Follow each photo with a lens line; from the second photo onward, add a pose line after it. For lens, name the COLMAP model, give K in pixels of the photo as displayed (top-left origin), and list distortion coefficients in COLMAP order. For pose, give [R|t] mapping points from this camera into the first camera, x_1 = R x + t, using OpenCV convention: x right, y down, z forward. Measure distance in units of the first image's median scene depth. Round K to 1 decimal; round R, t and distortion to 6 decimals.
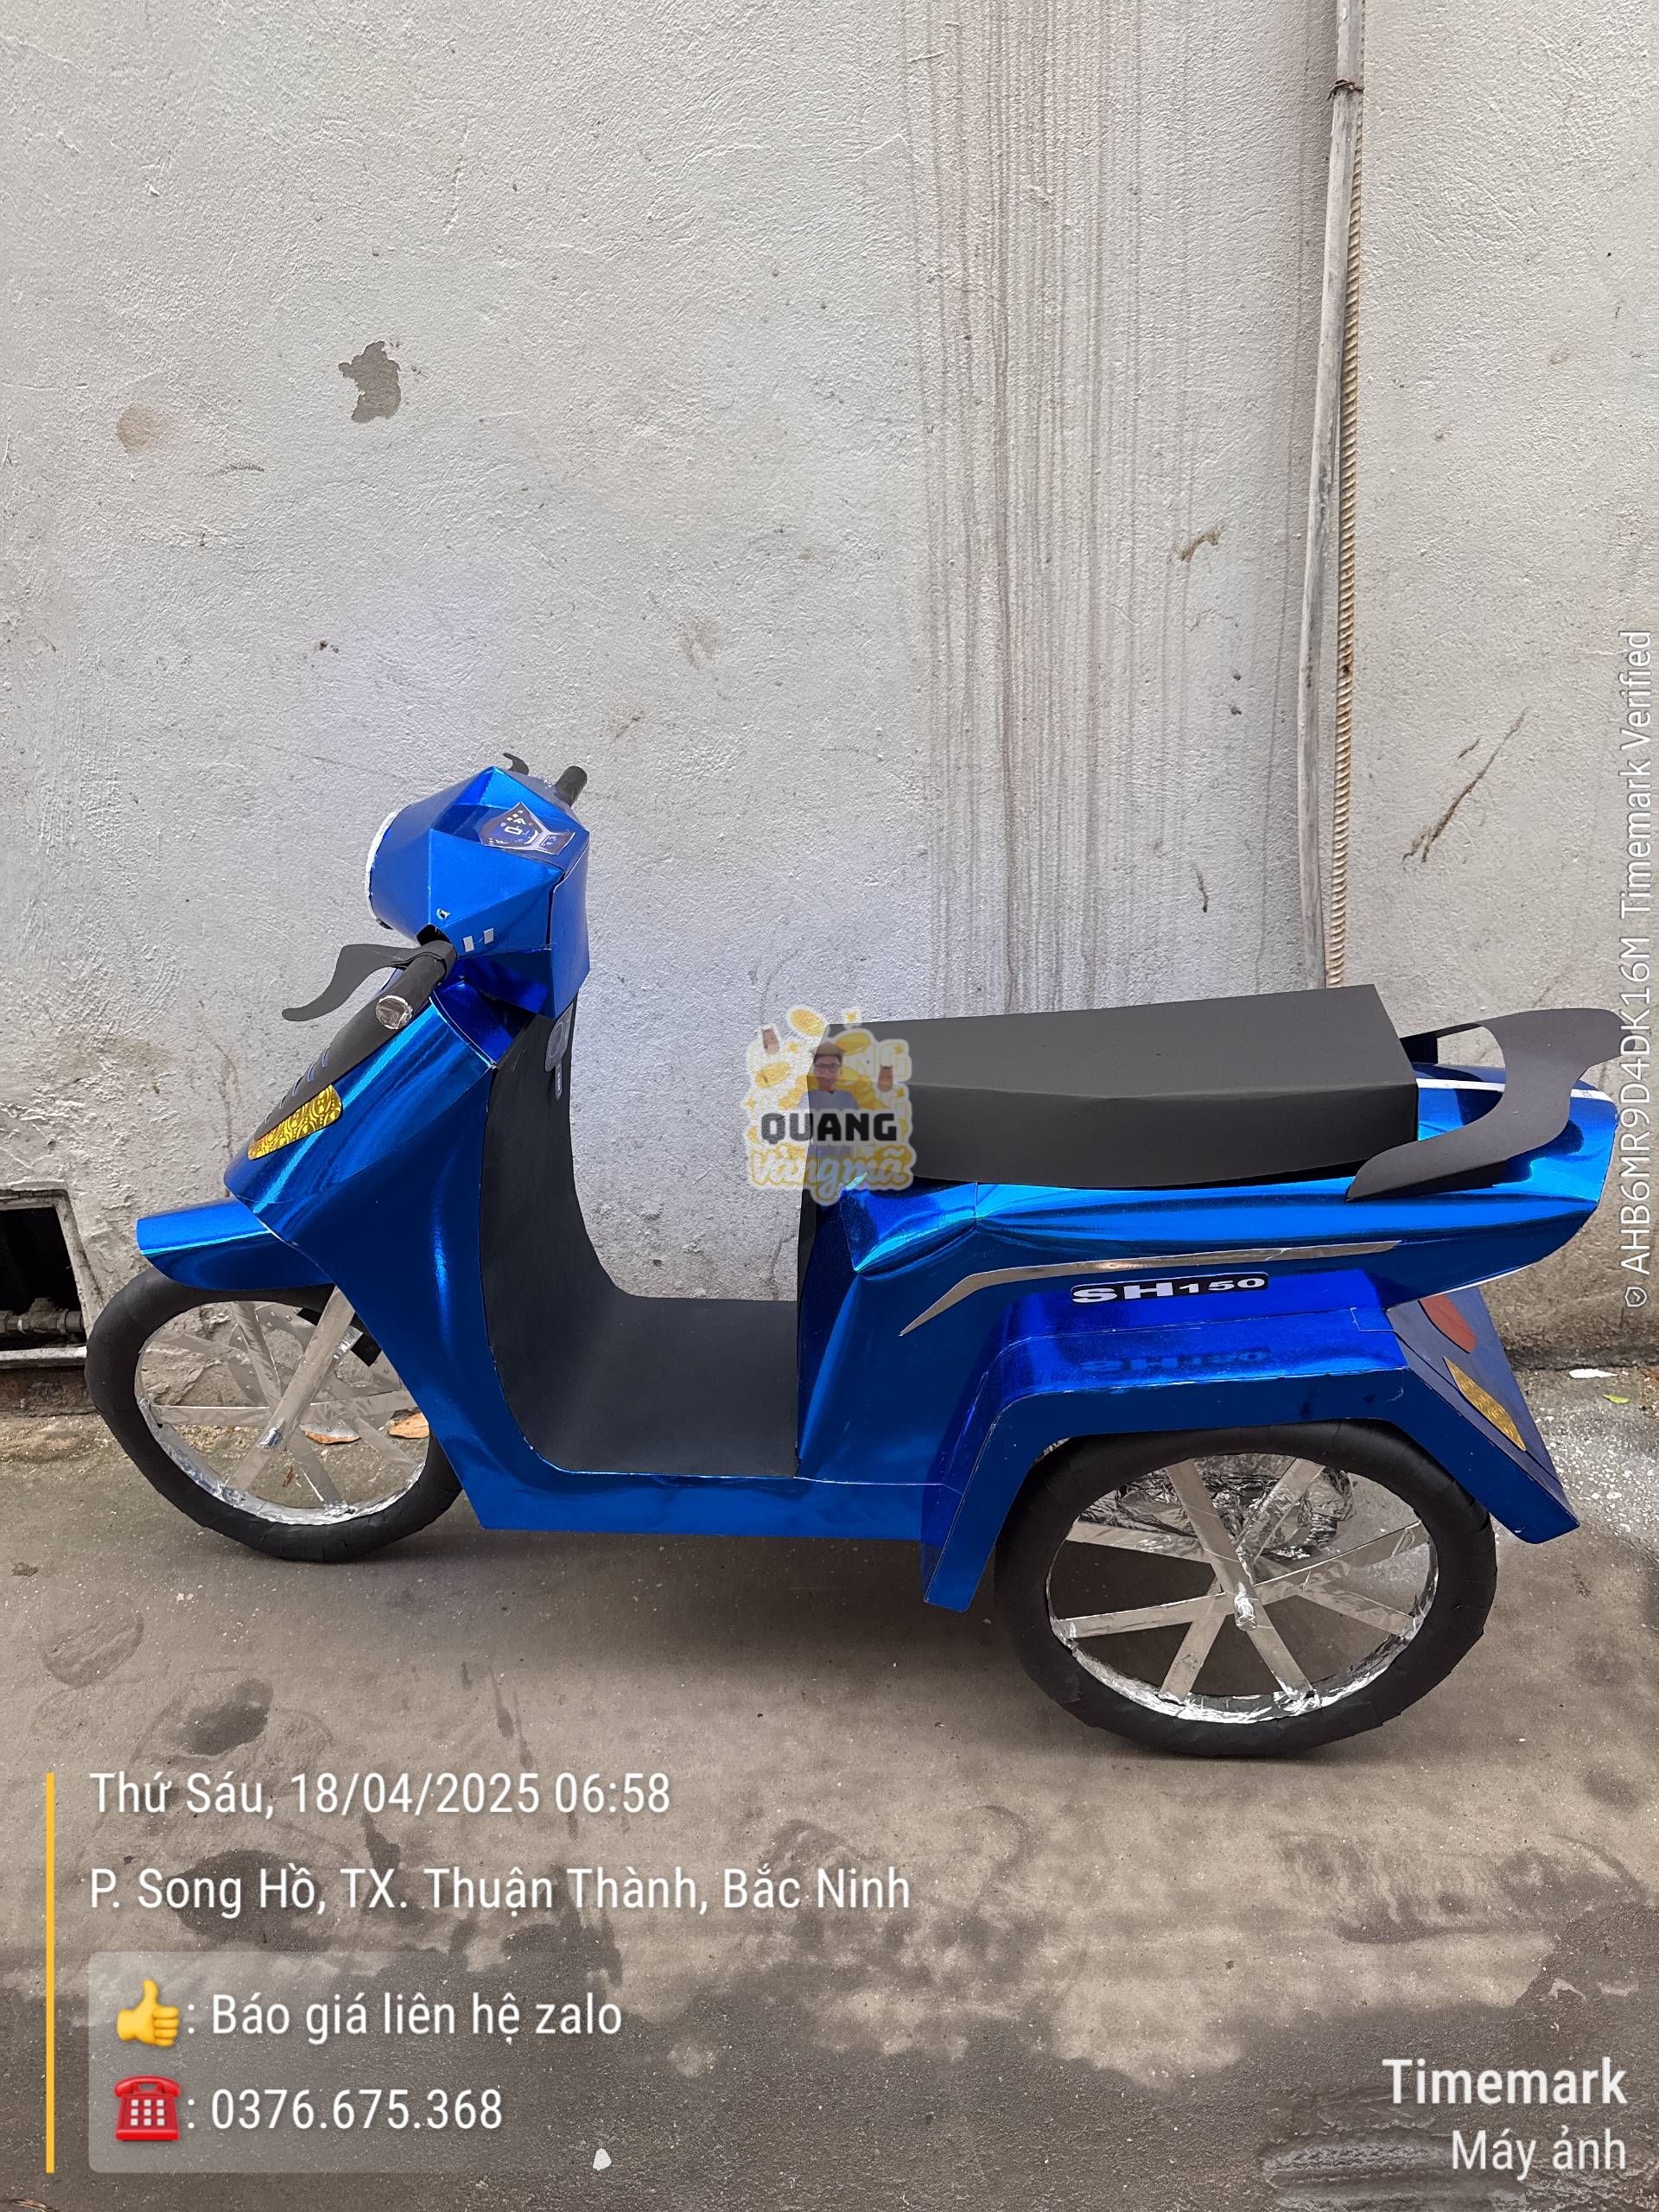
lens RADIAL K [[1491.9, 0, 824.5], [0, 1491.9, 1111.9], [0, 0, 1]] dist [-0.004335, -0.010767]
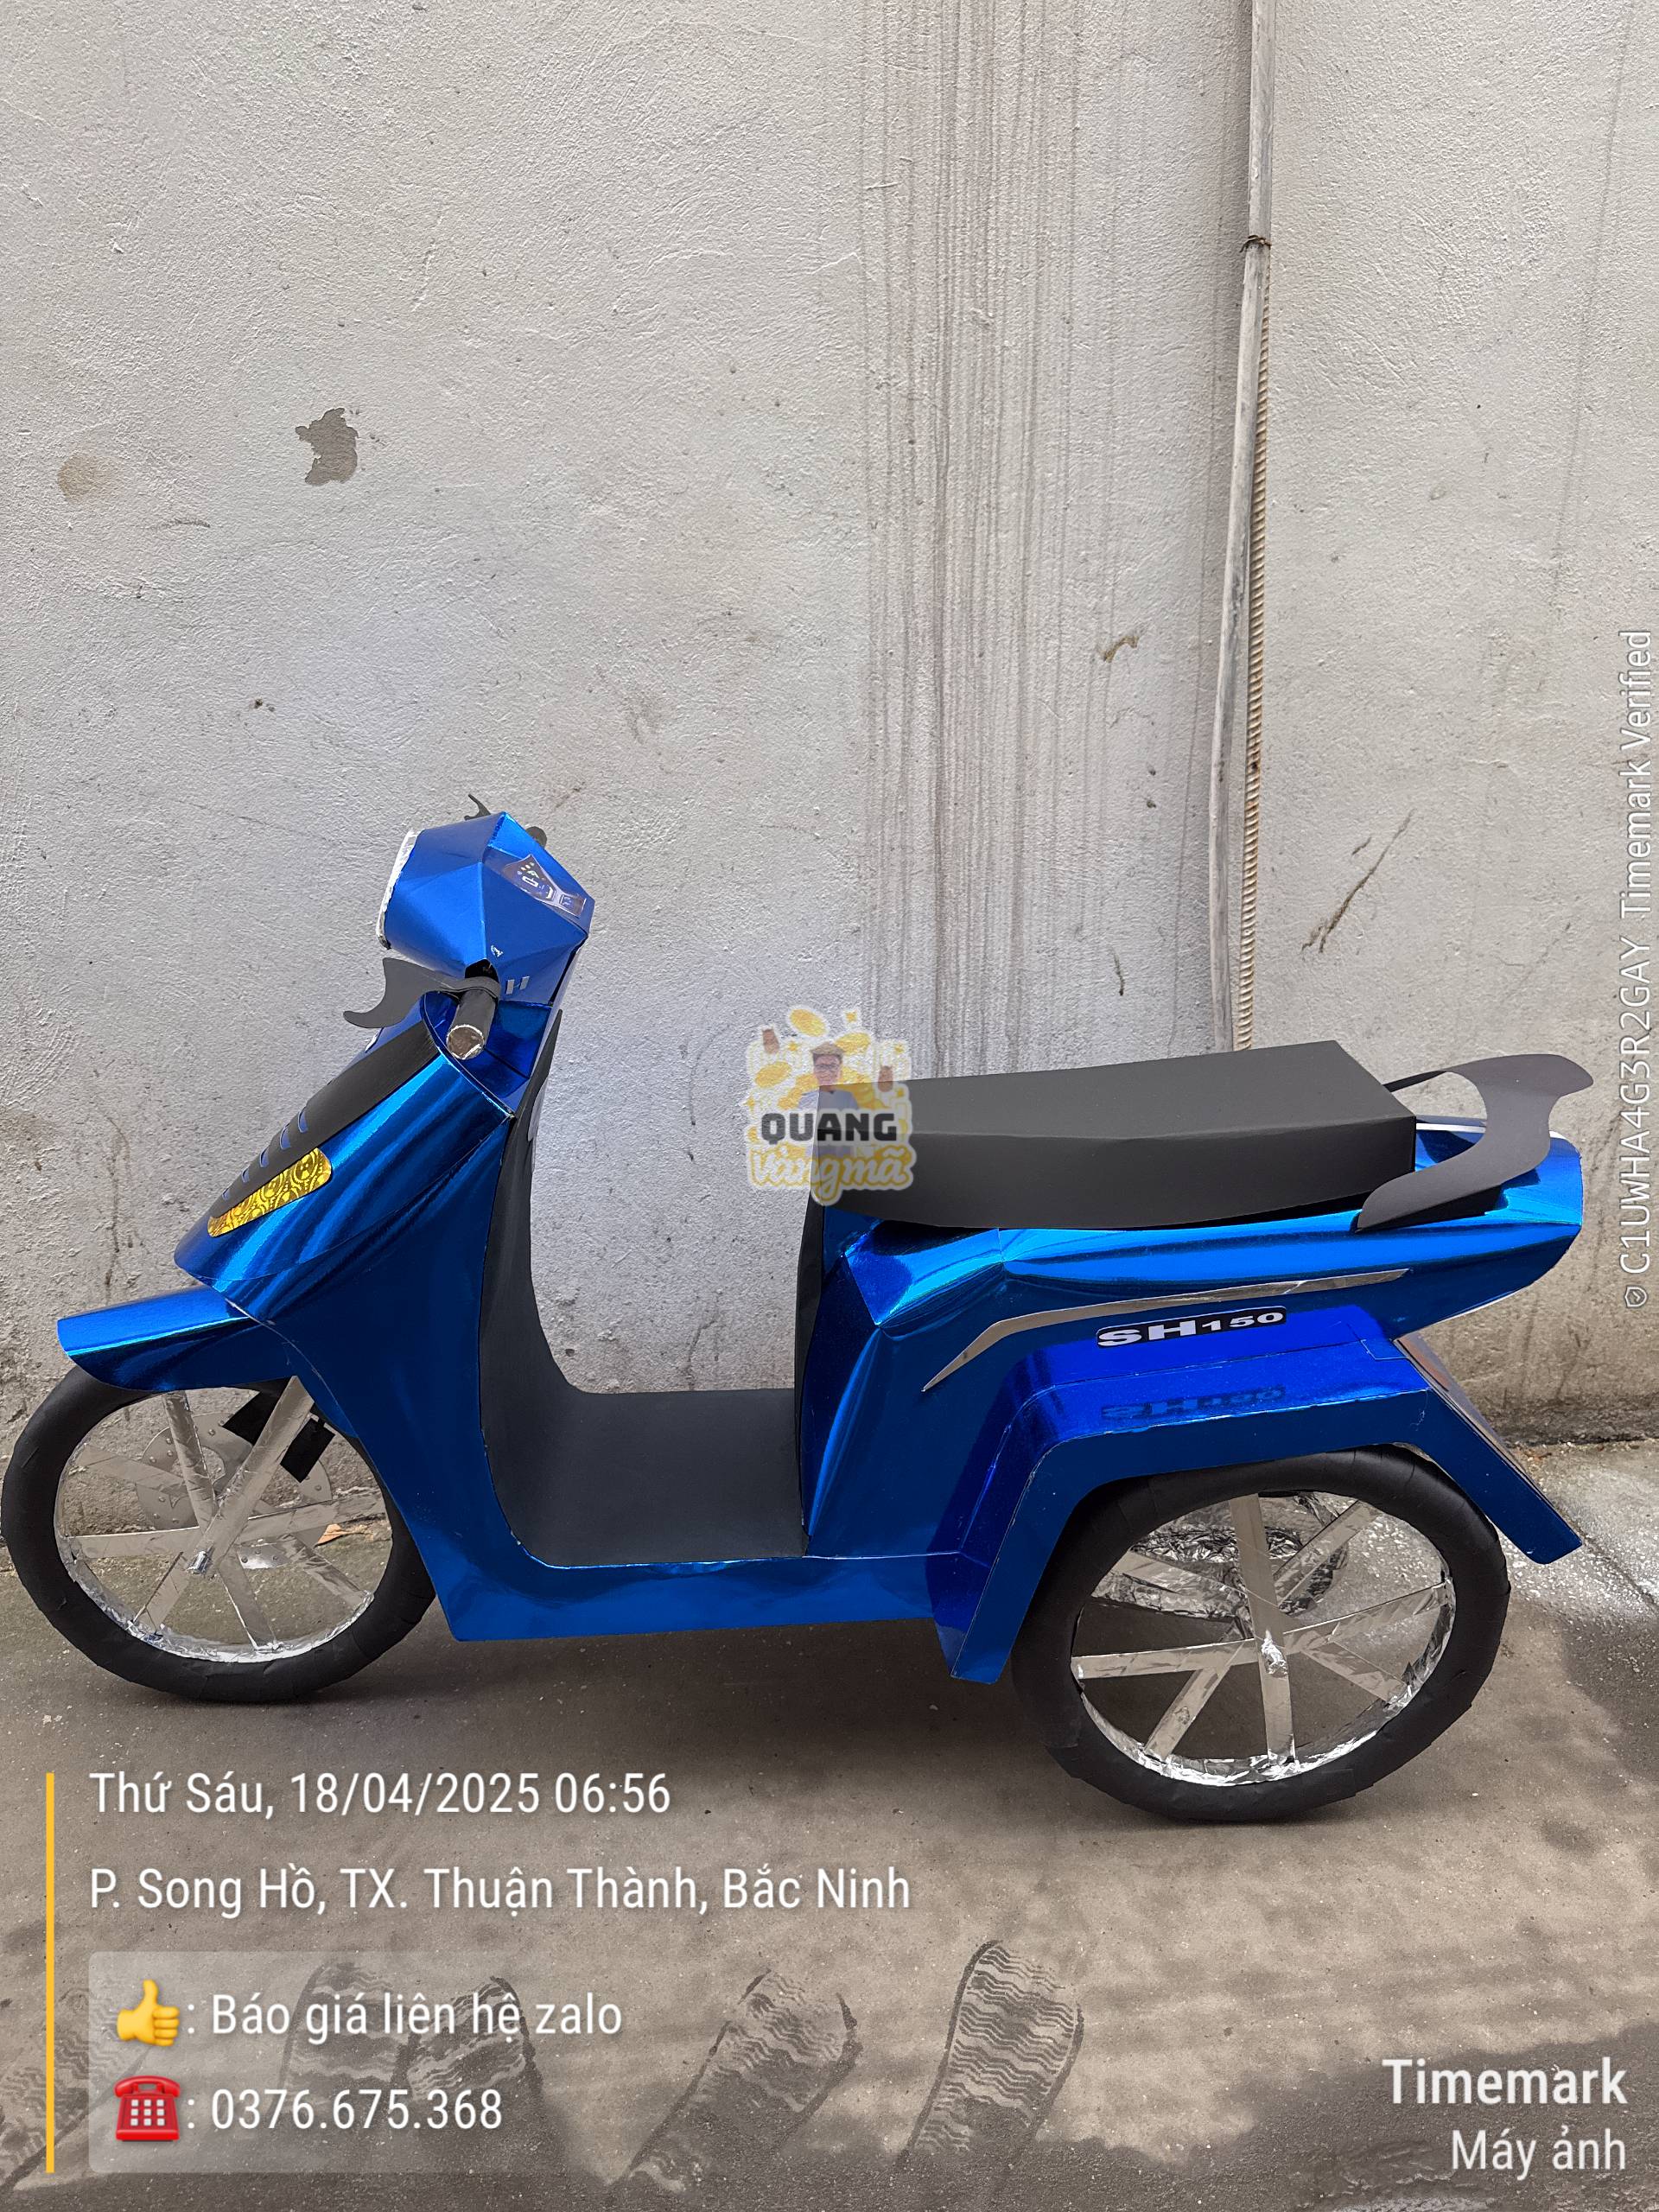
lens RADIAL K [[1491.9, 0, 833.7], [0, 1491.9, 1101.5], [0, 0, 1]] dist [-0.004335, -0.010767]
pose [[0.992310, 0.009670, 0.123399, -0.084180], [0.003944, 0.993967, -0.109612, 0.061833], [-0.123715, 0.109256, 0.986285, 0.011361]]
